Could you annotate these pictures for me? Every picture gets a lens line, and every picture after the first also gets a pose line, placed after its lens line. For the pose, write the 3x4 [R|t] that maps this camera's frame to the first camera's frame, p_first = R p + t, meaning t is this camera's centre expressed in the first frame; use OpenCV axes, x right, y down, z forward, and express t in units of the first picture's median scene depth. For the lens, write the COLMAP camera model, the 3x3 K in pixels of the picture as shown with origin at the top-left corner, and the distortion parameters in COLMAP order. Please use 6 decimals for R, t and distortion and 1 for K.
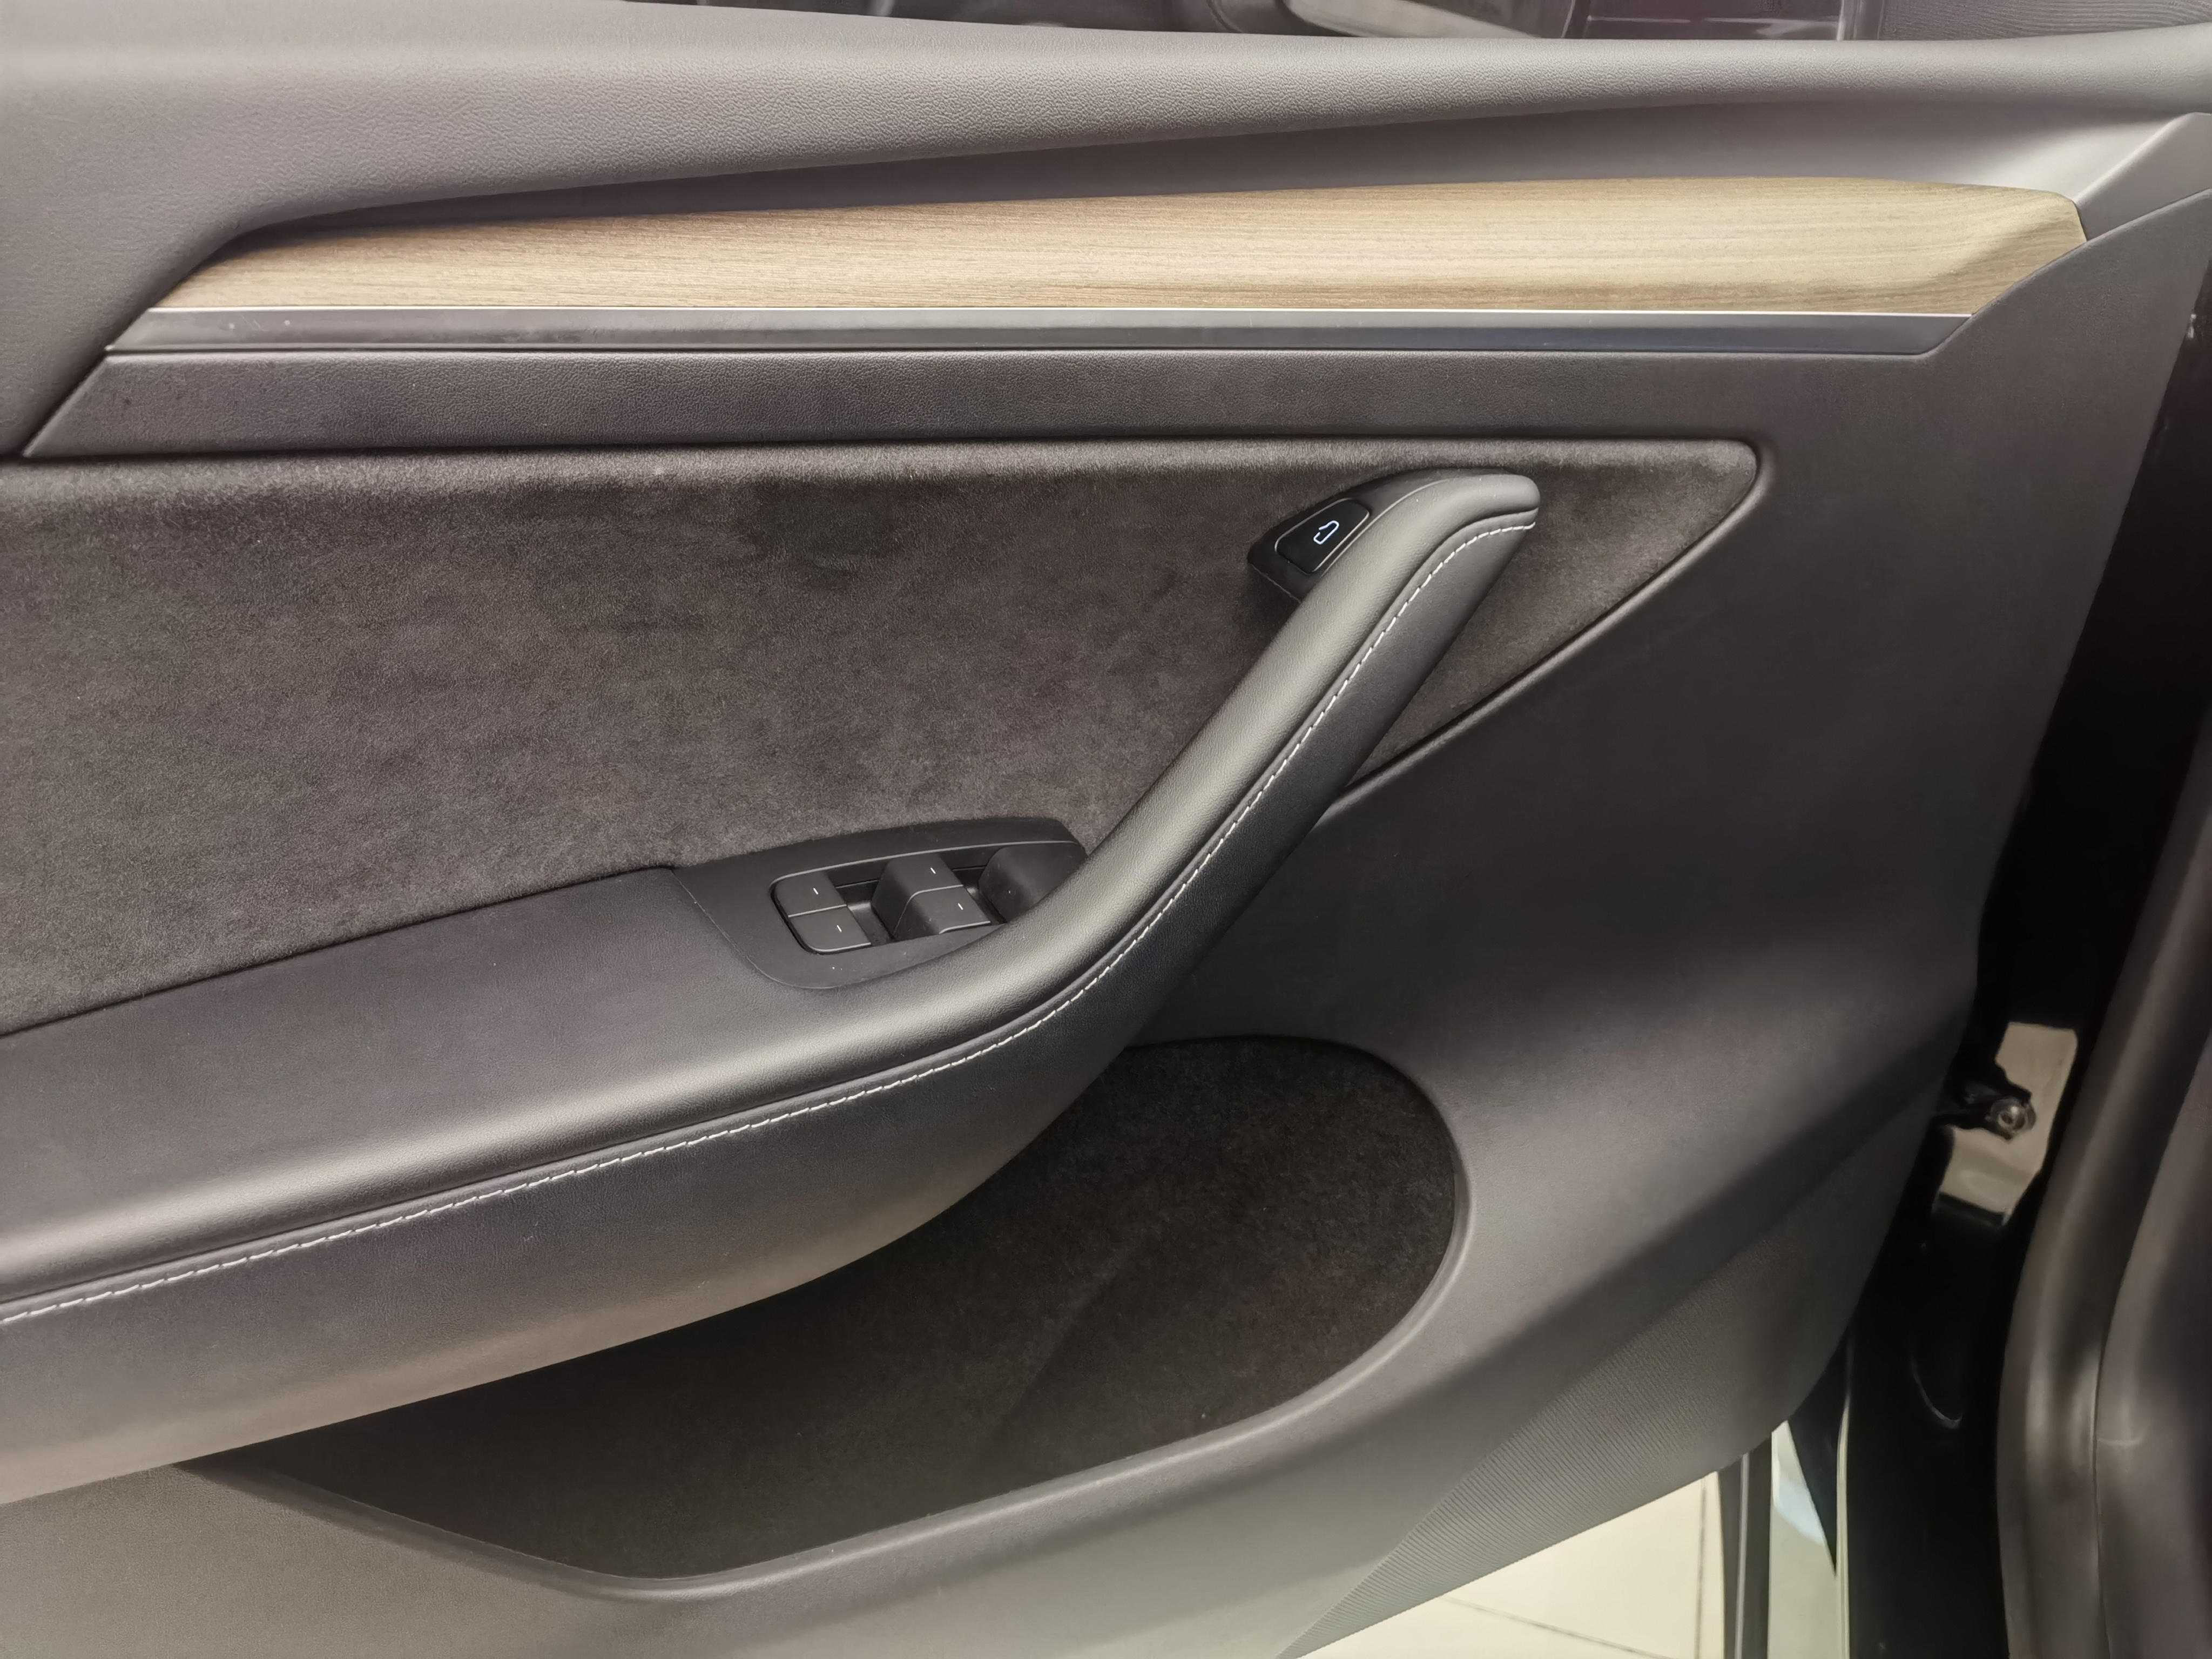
lens RADIAL K [[1783.6, 0, 1046.4], [0, 1783.6, 836.0], [0, 0, 1]] dist [0.093913, -0.140784]
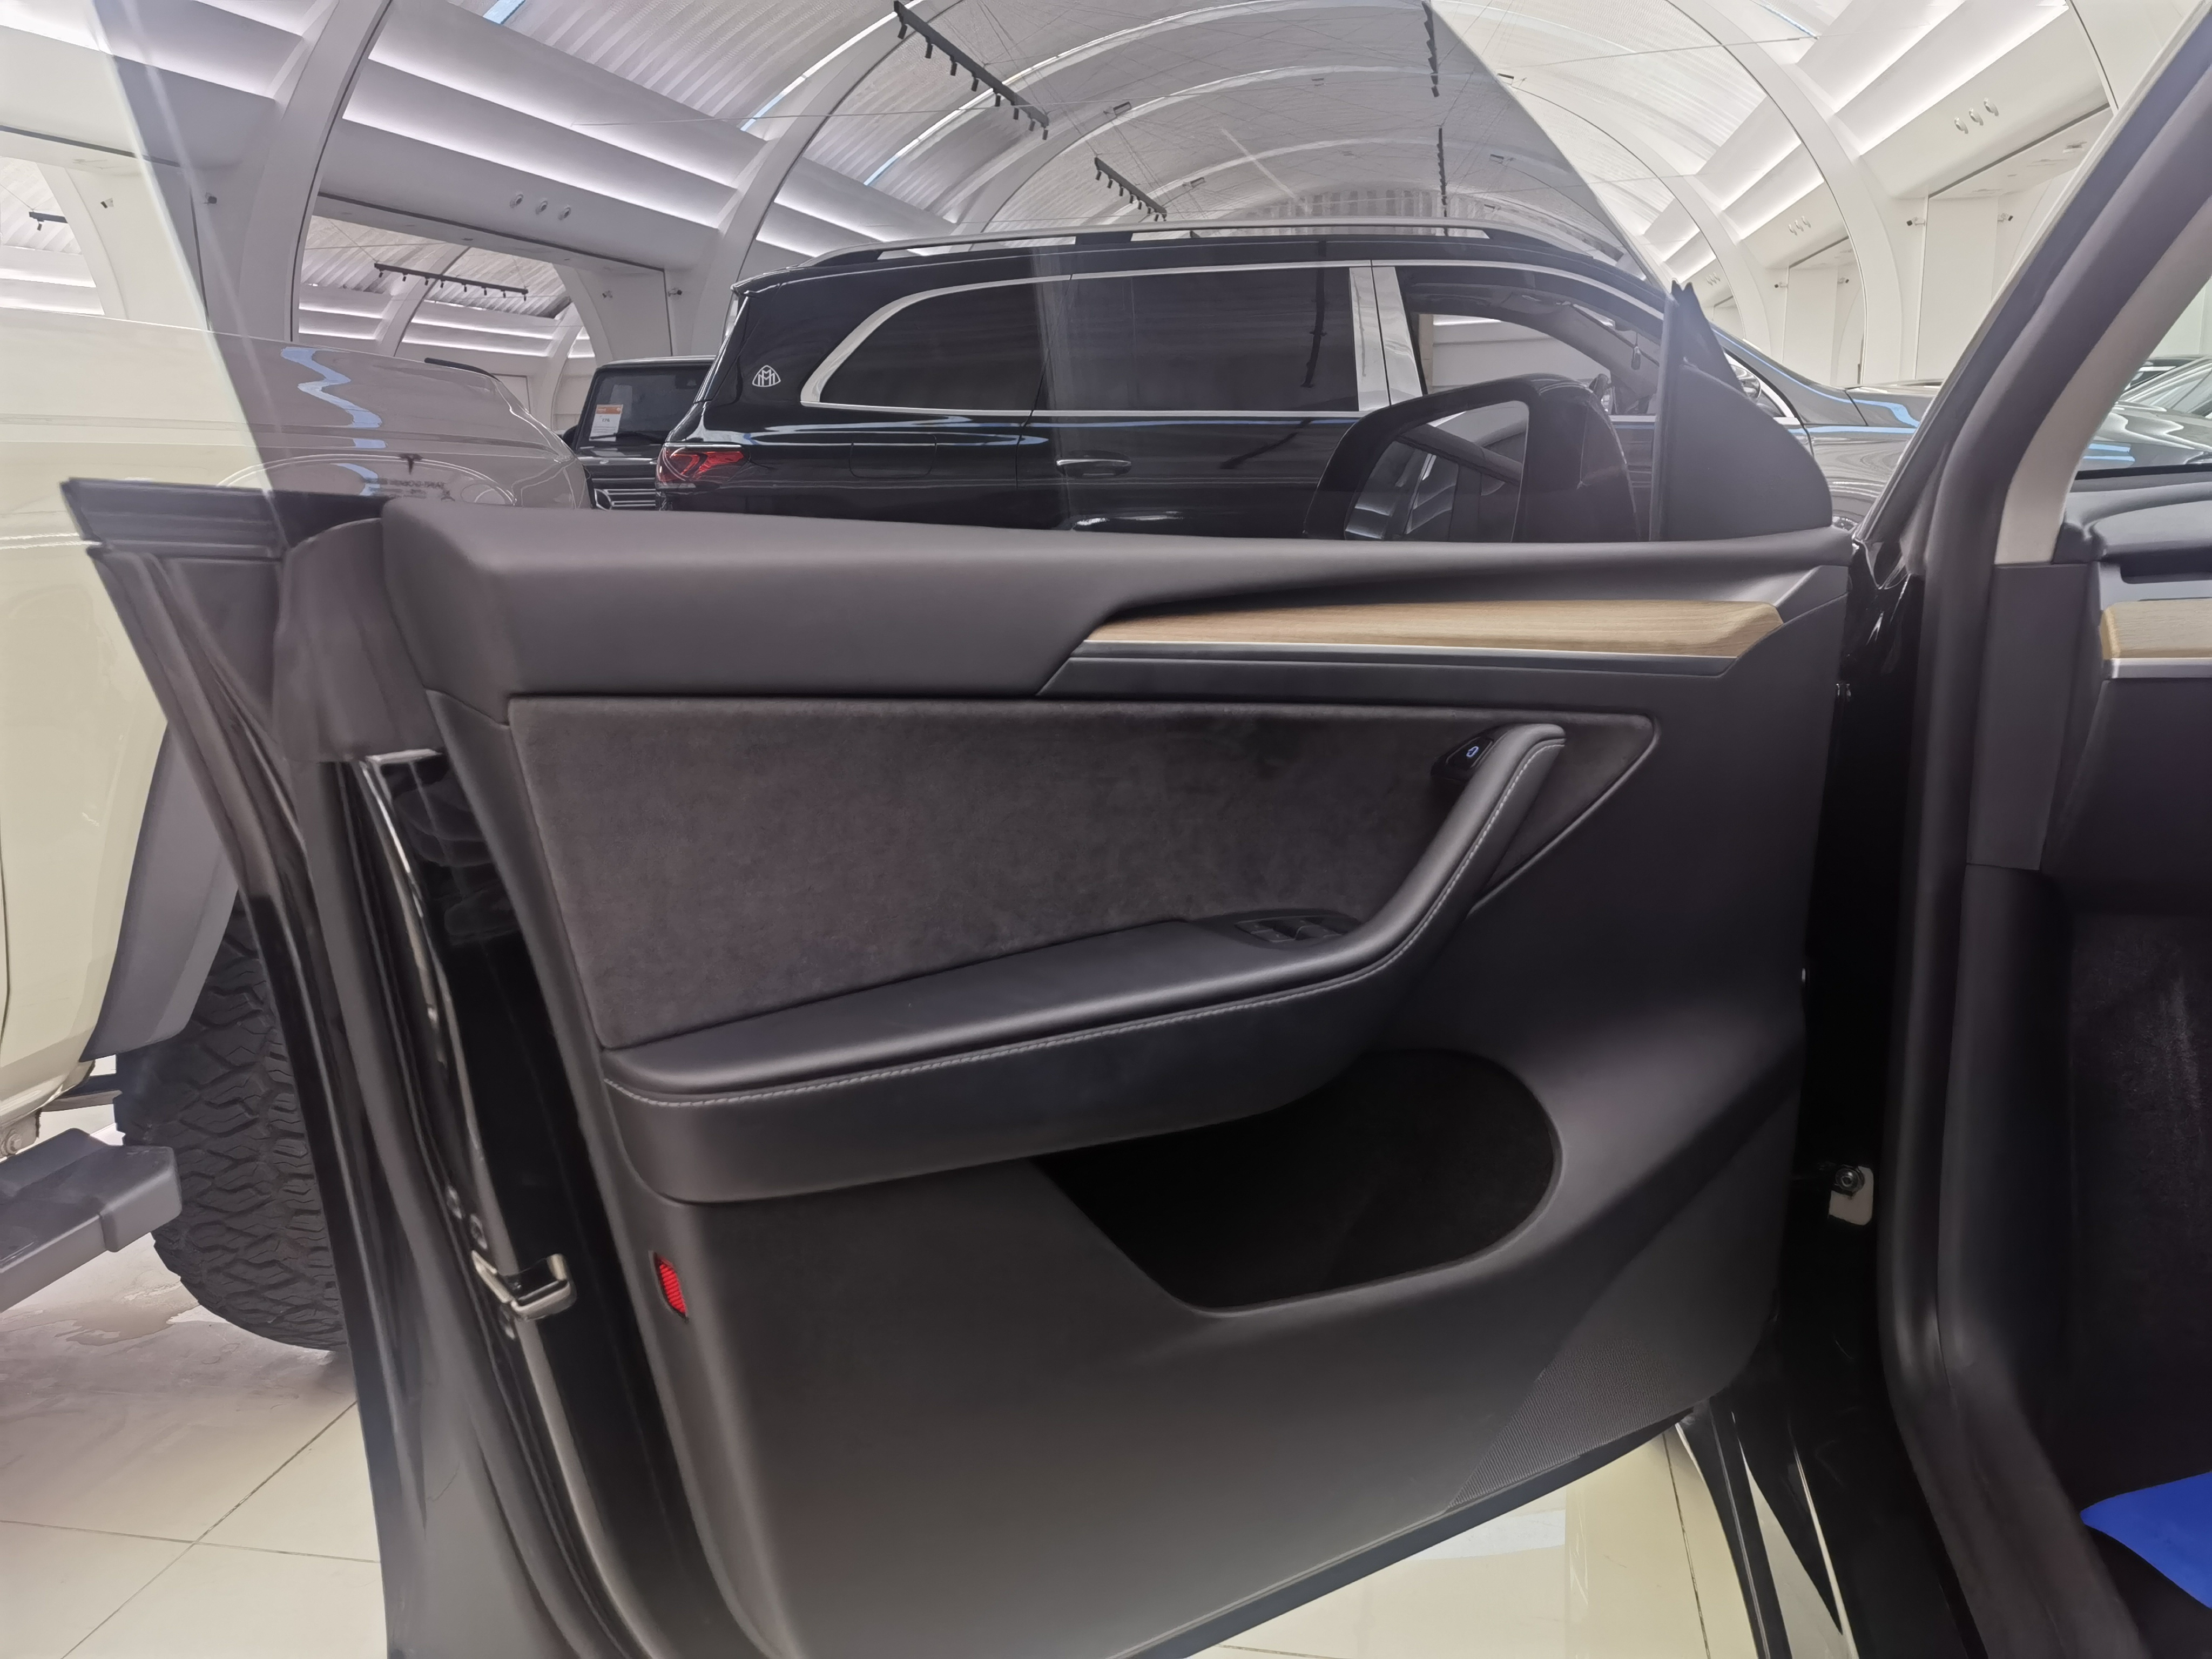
lens RADIAL K [[1691.5, 0, 1102.4], [0, 1691.5, 817.9], [0, 0, 1]] dist [0.055857, -0.002437]
pose [[0.992240, -0.047249, 0.115012, -0.517507], [0.078355, 0.955817, -0.283329, 0.444051], [-0.096544, 0.290142, 0.952101, -0.860717]]
